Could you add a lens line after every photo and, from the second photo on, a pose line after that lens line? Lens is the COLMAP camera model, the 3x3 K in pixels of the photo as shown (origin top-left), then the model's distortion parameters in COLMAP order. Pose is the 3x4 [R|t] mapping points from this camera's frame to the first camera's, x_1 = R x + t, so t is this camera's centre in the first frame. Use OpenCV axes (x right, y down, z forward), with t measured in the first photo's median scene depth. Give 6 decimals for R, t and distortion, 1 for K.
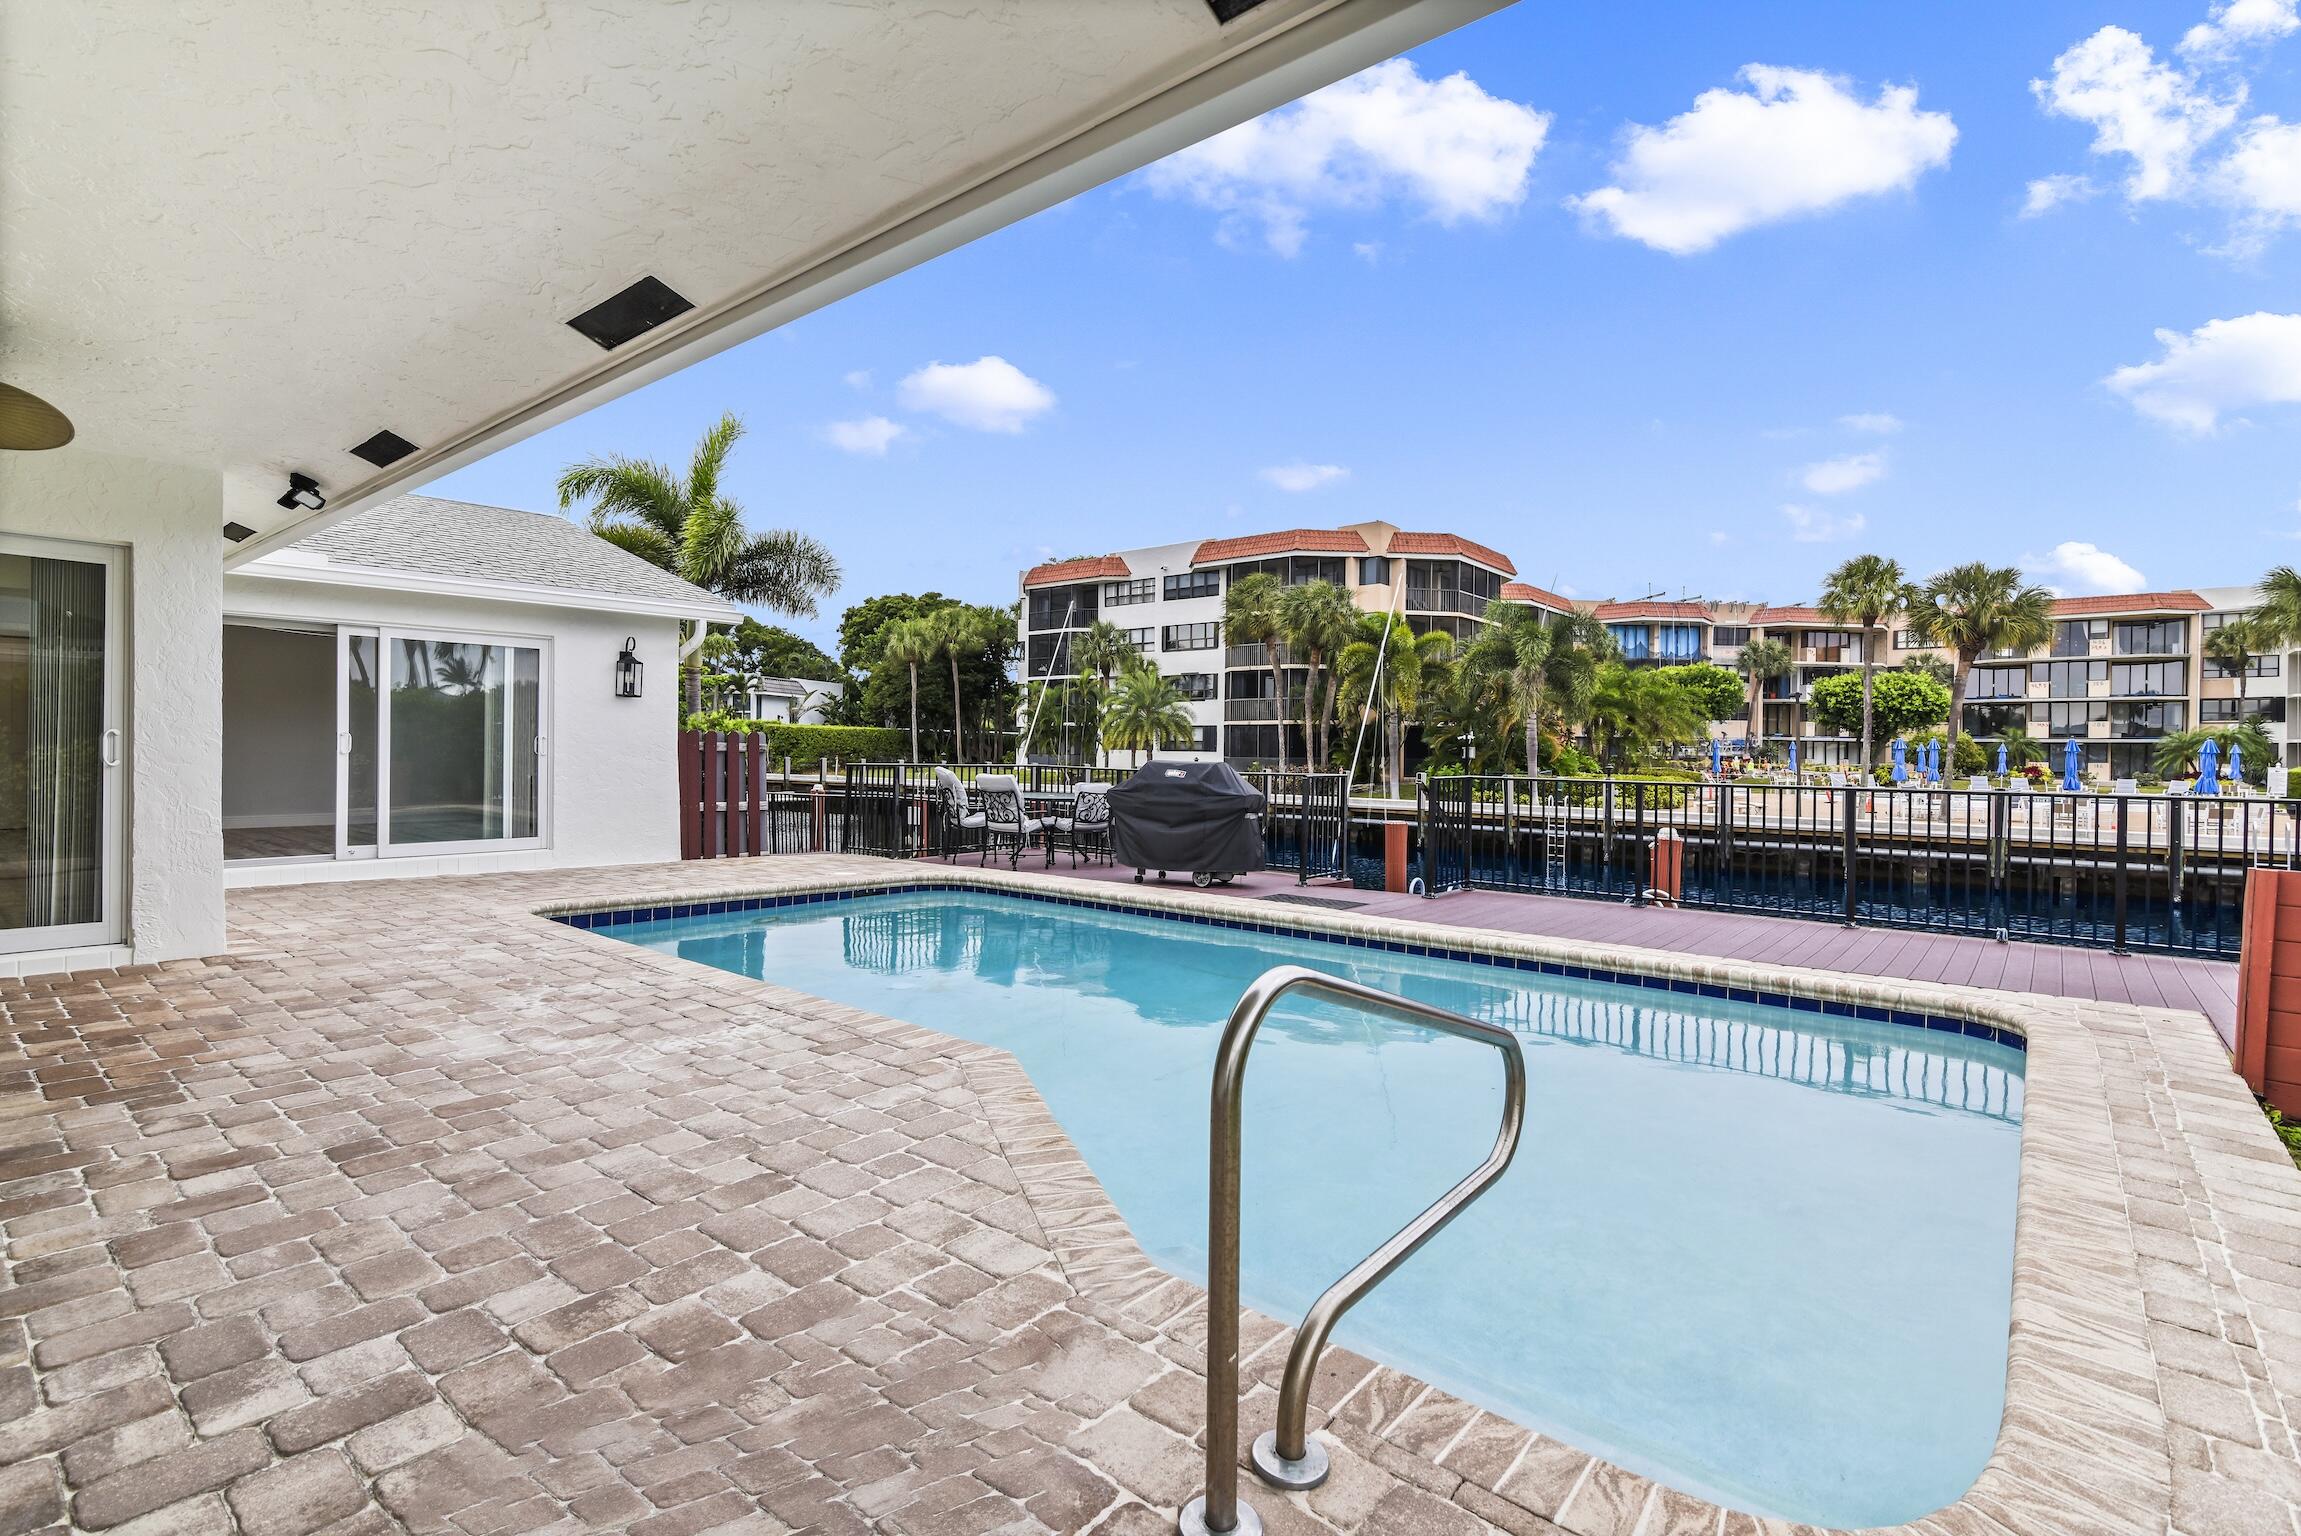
lens RADIAL K [[1082.0, 0, 1137.3], [0, 1082.0, 756.0], [0, 0, 1]] dist [0.004808, -0.003093]
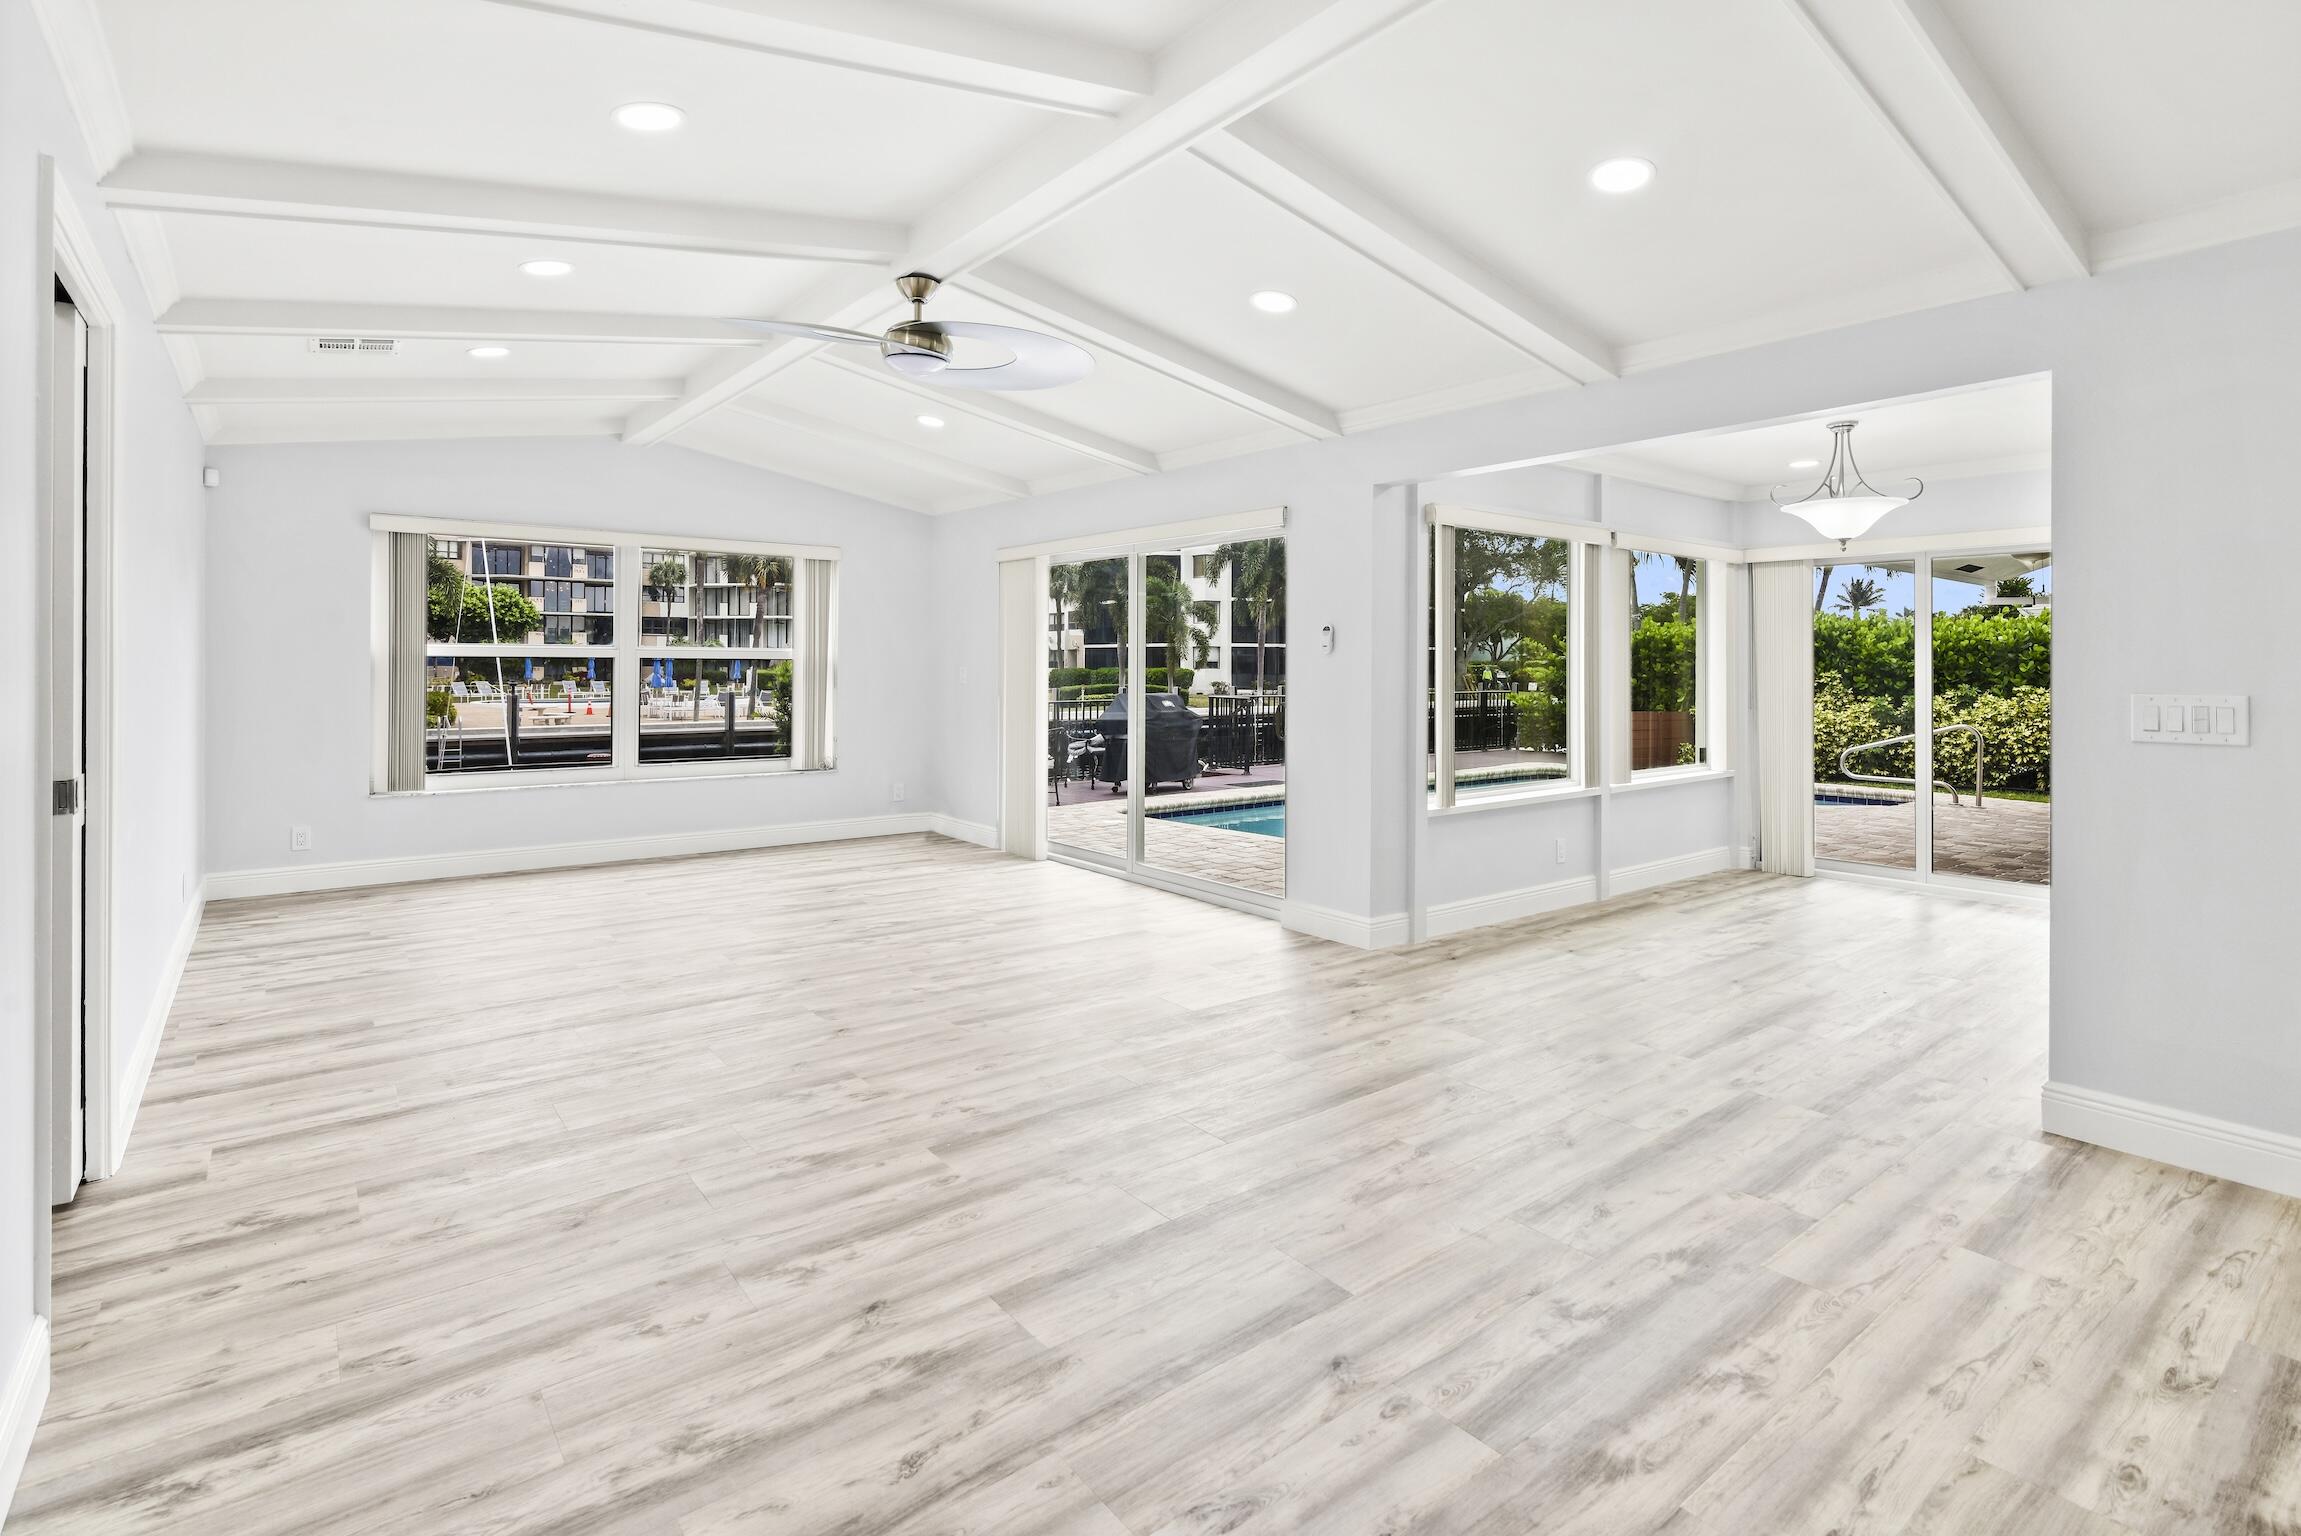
lens RADIAL K [[1082.0, 0, 1146.5], [0, 1082.0, 662.4], [0, 0, 1]] dist [0.004808, -0.003093]
pose [[0.186476, -0.011693, 0.982390, -0.229463], [0.006615, 0.999921, 0.010646, -0.007925], [-0.982437, 0.004514, 0.186539, 0.159405]]
